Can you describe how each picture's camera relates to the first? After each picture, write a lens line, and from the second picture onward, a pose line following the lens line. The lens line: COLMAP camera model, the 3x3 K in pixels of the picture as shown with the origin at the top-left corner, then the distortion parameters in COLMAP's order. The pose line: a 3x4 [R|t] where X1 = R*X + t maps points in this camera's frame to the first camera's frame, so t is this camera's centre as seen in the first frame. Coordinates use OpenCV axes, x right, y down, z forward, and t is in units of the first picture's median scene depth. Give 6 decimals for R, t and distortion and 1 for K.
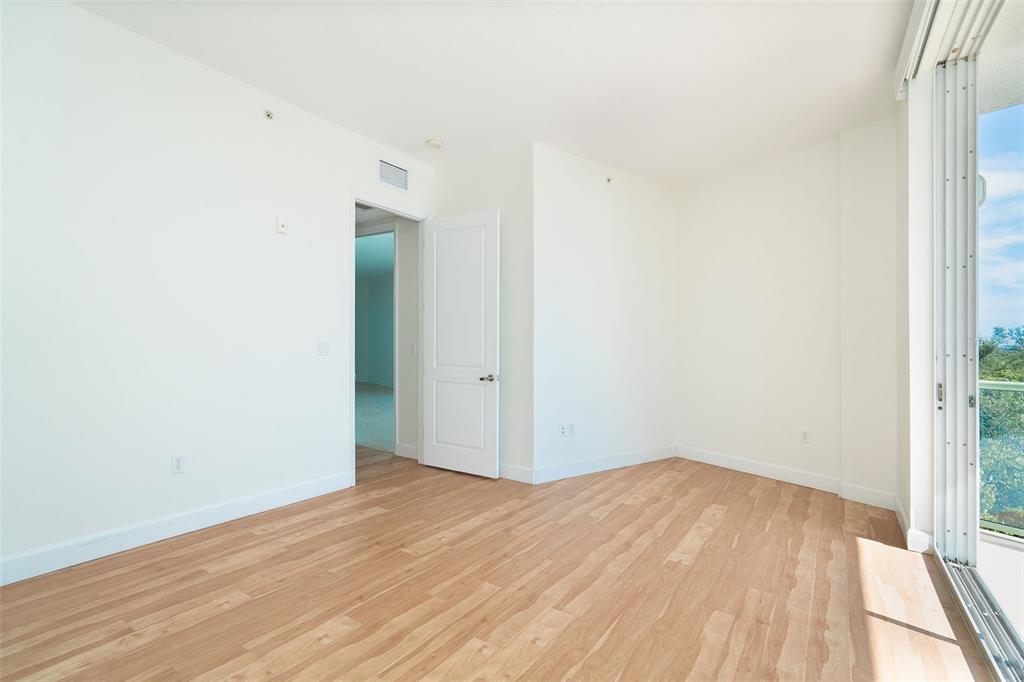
lens RADIAL K [[494.9, 0, 515.9], [0, 494.9, 330.7], [0, 0, 1]] dist [0.031313, 0.008029]
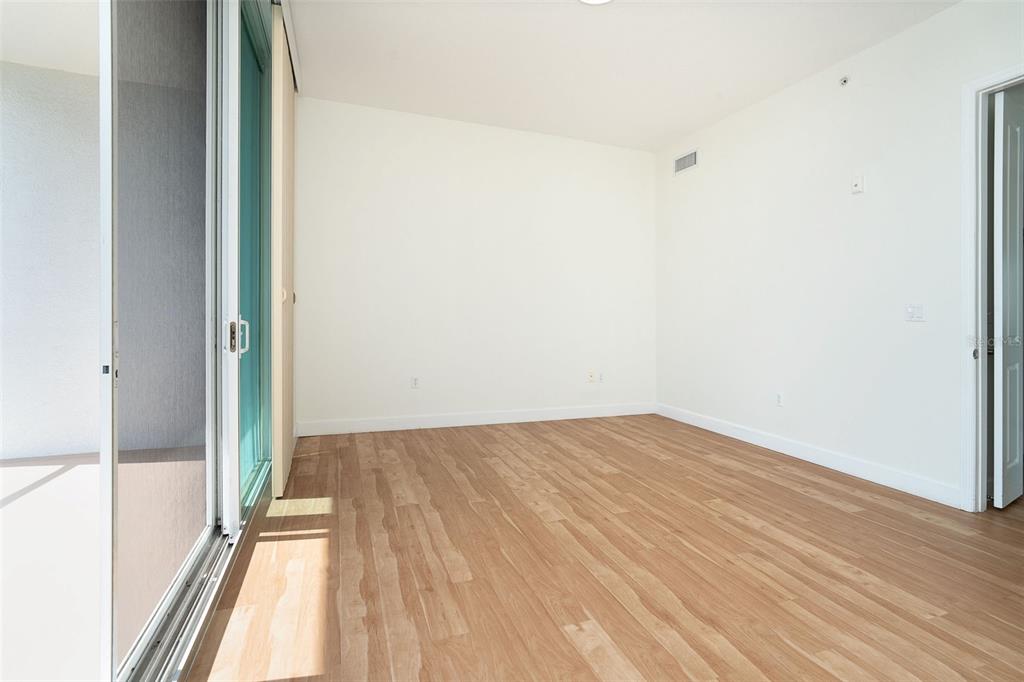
lens RADIAL K [[494.9, 0, 515.7], [0, 494.9, 340.0], [0, 0, 1]] dist [0.031313, 0.008029]
pose [[-0.604832, 0.000377, -0.796353, 1.045691], [-0.009444, 0.999926, 0.007646, 0.130545], [0.796297, 0.012145, -0.604784, 1.583124]]
